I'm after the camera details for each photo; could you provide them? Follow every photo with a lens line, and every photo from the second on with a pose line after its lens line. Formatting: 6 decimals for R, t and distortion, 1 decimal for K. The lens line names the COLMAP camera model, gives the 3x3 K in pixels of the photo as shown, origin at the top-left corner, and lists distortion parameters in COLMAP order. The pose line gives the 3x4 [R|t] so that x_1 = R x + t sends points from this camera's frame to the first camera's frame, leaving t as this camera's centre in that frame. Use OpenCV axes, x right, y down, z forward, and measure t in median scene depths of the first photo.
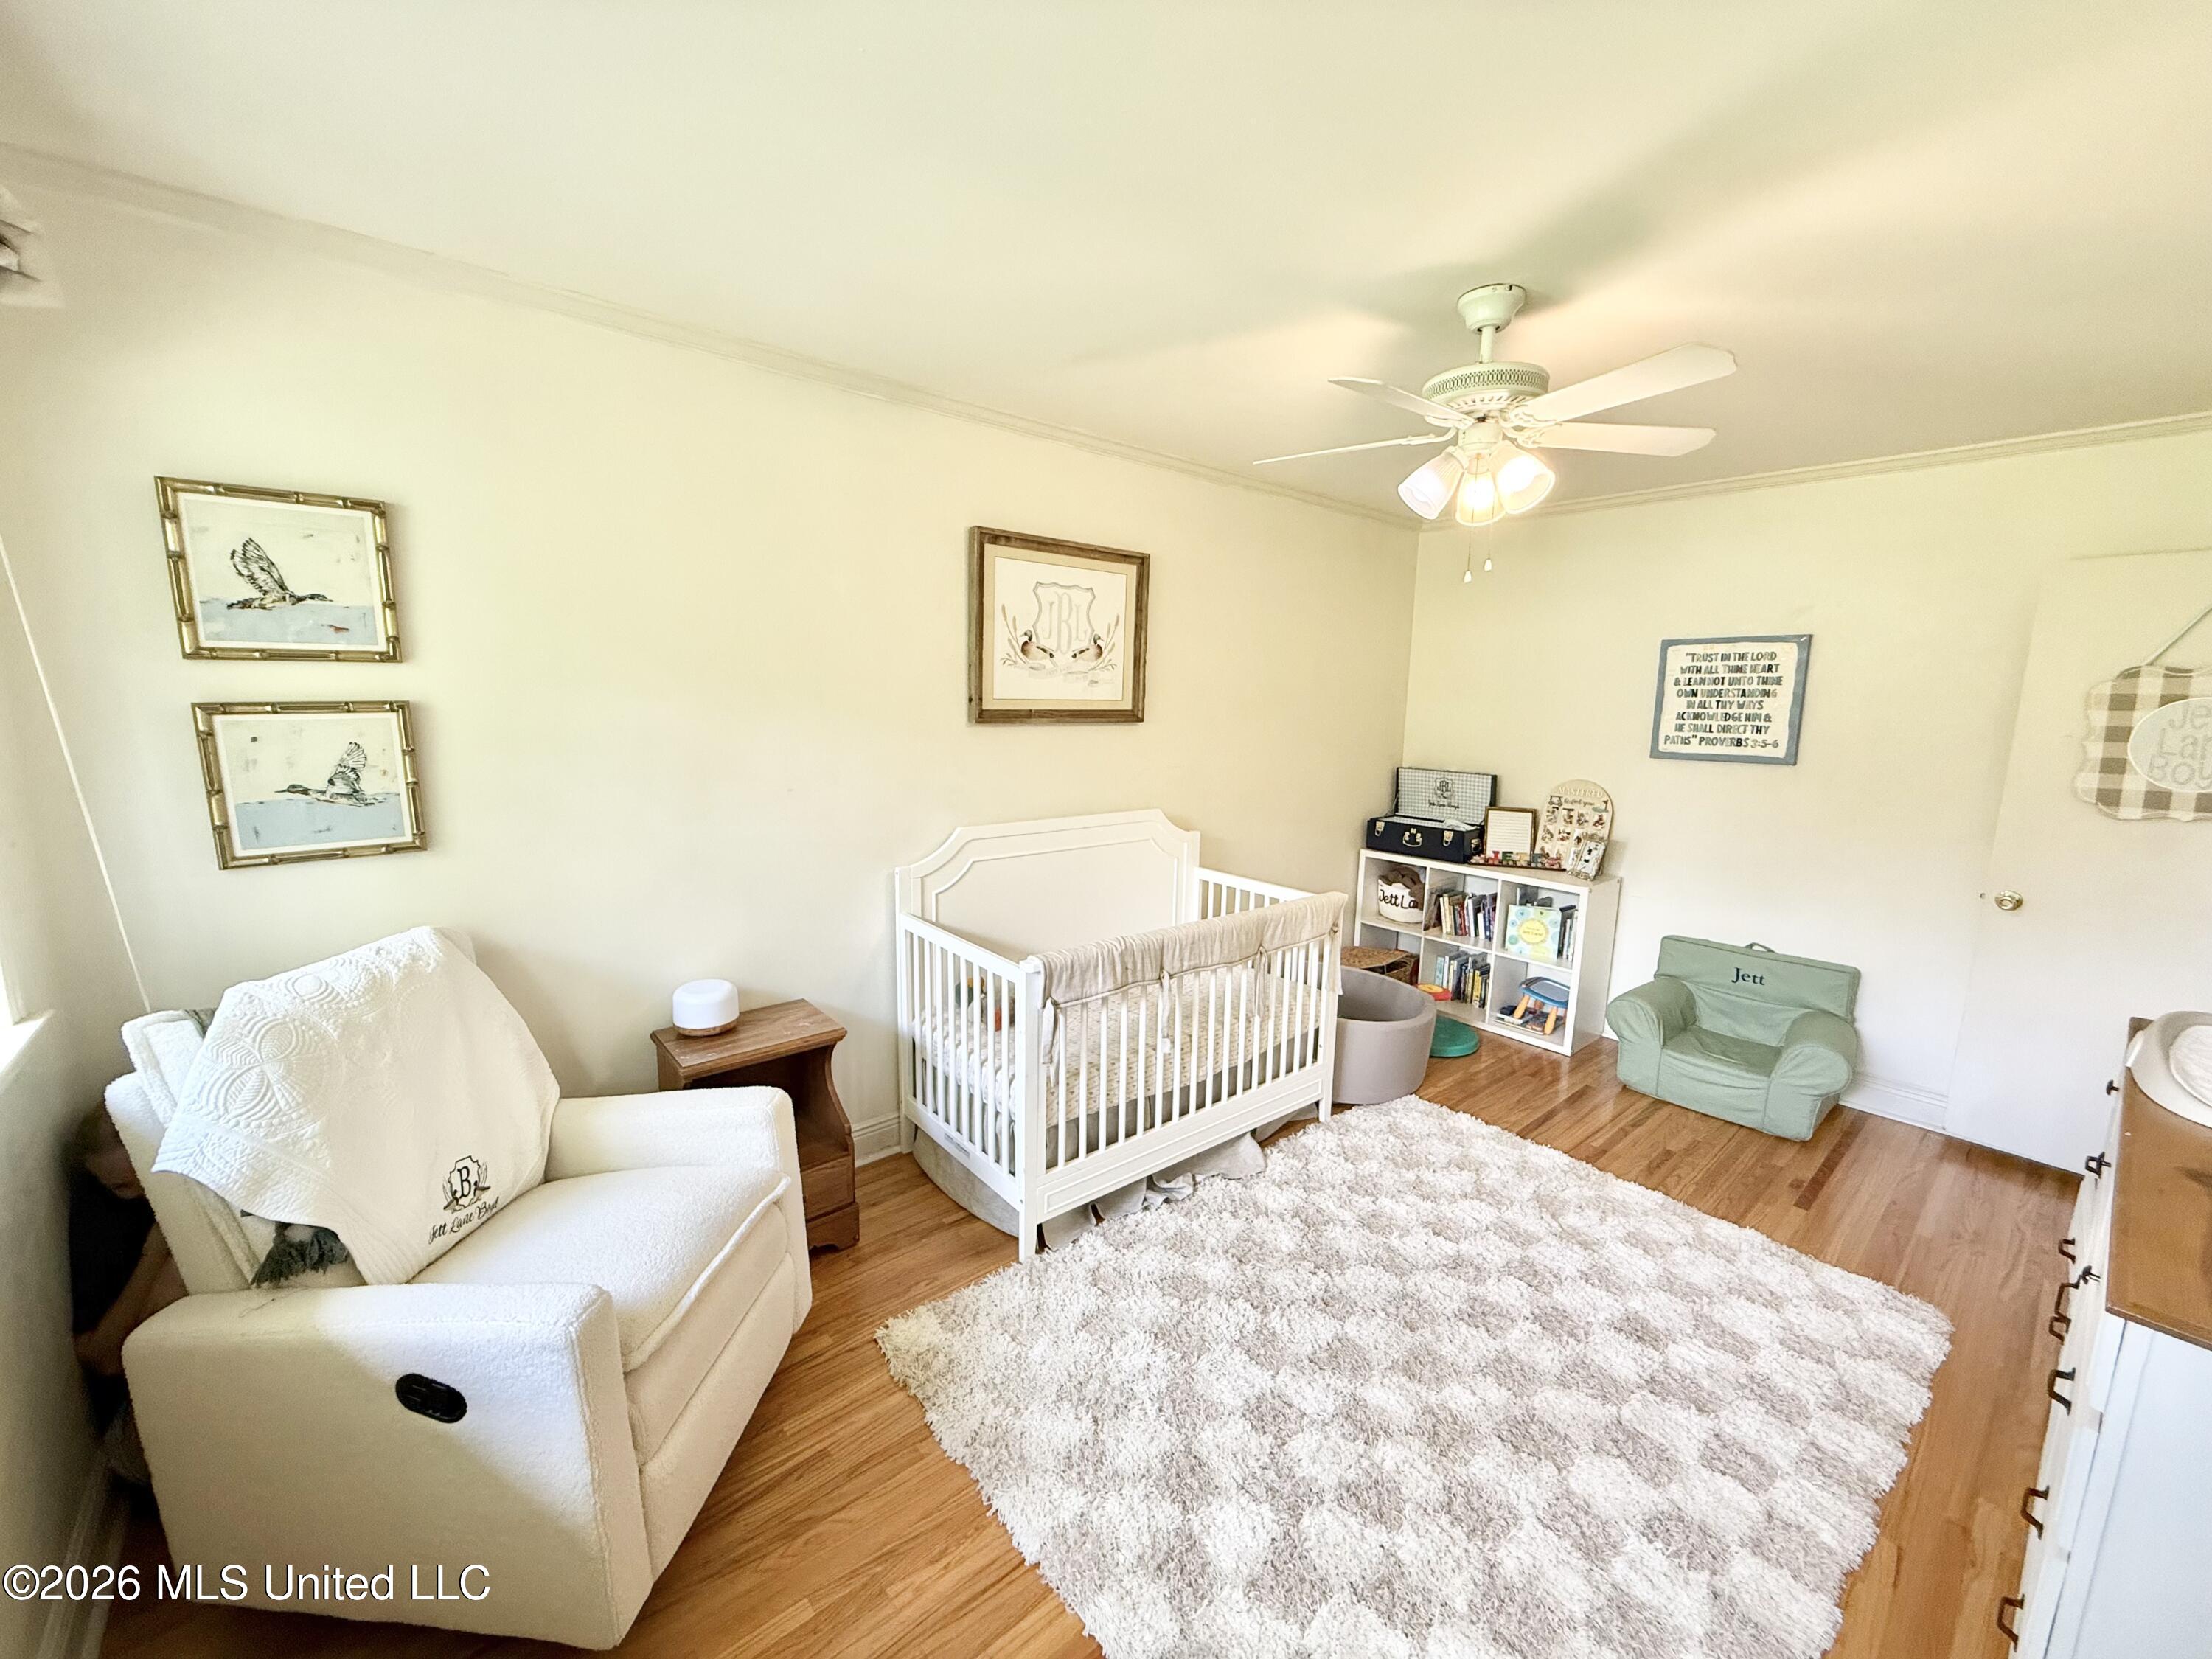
lens RADIAL K [[876.1, 0, 1098.6], [0, 876.1, 827.7], [0, 0, 1]] dist [-0.001414, -0.000039]
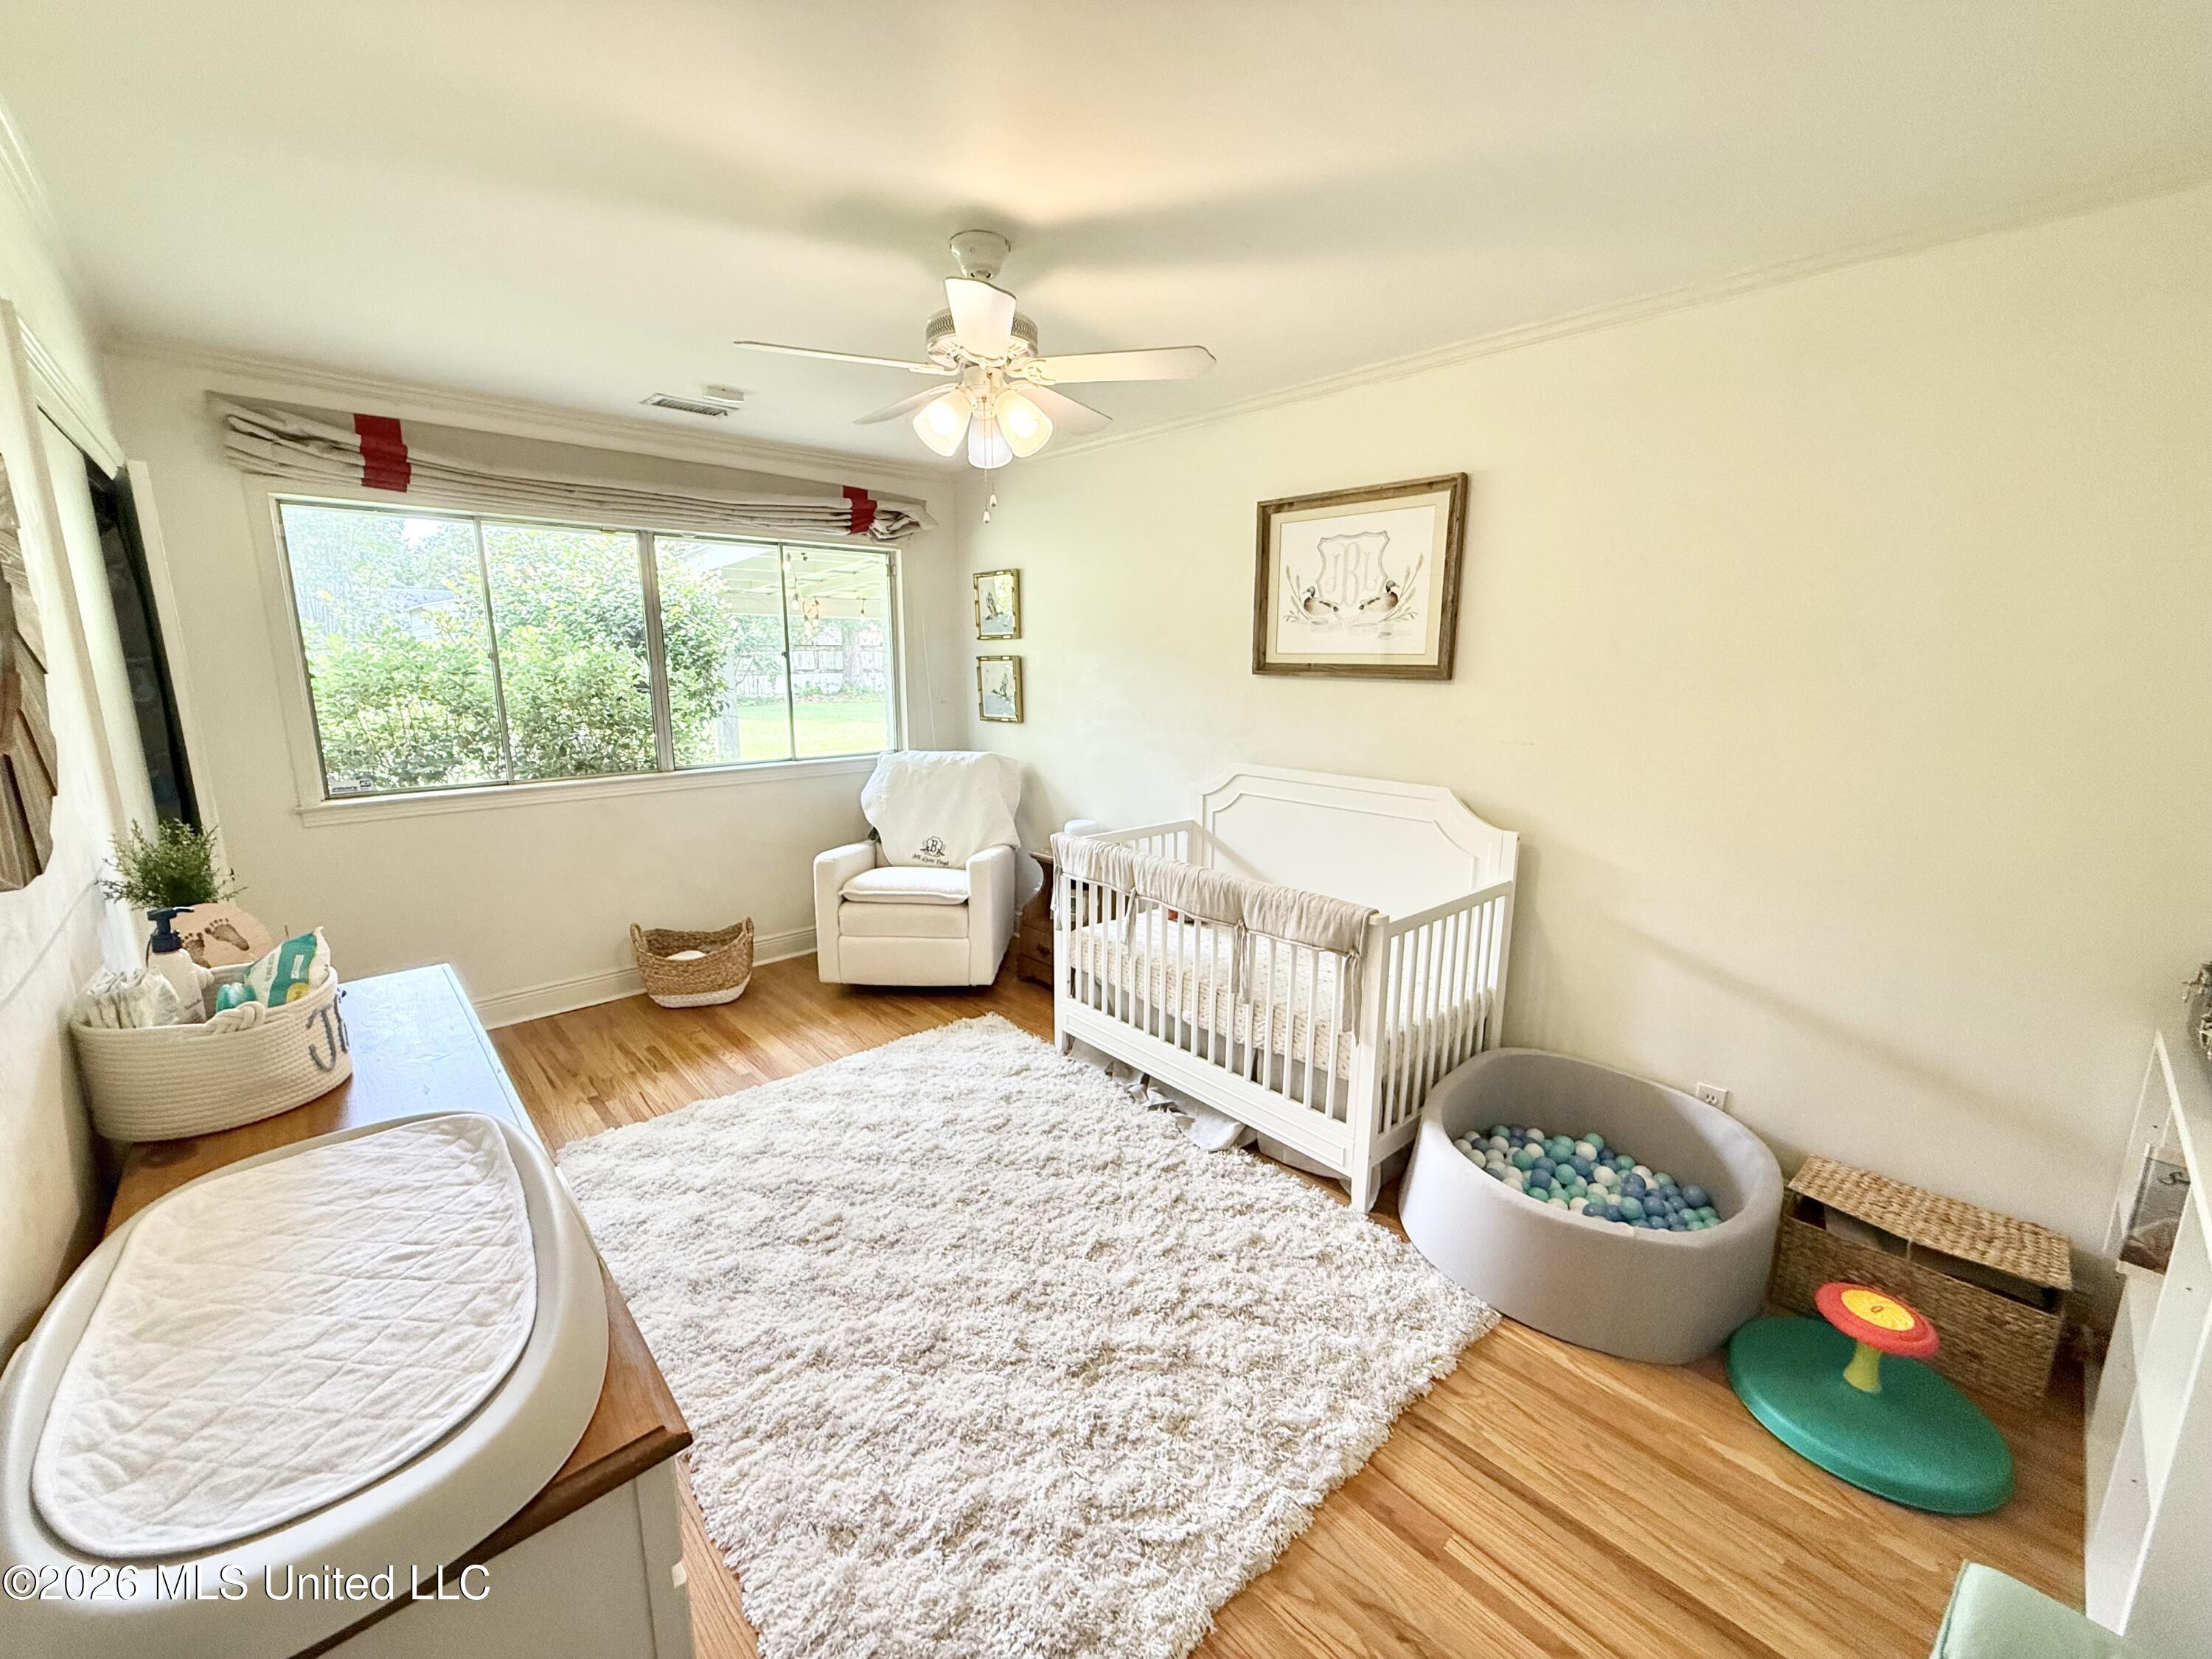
lens RADIAL K [[876.1, 0, 1098.6], [0, 876.1, 827.7], [0, 0, 1]] dist [-0.001414, -0.000039]
pose [[0.040163, 0.174739, -0.983795, 1.004493], [-0.160279, 0.972967, 0.166272, -0.080124], [0.986254, 0.151004, 0.067084, 0.735995]]
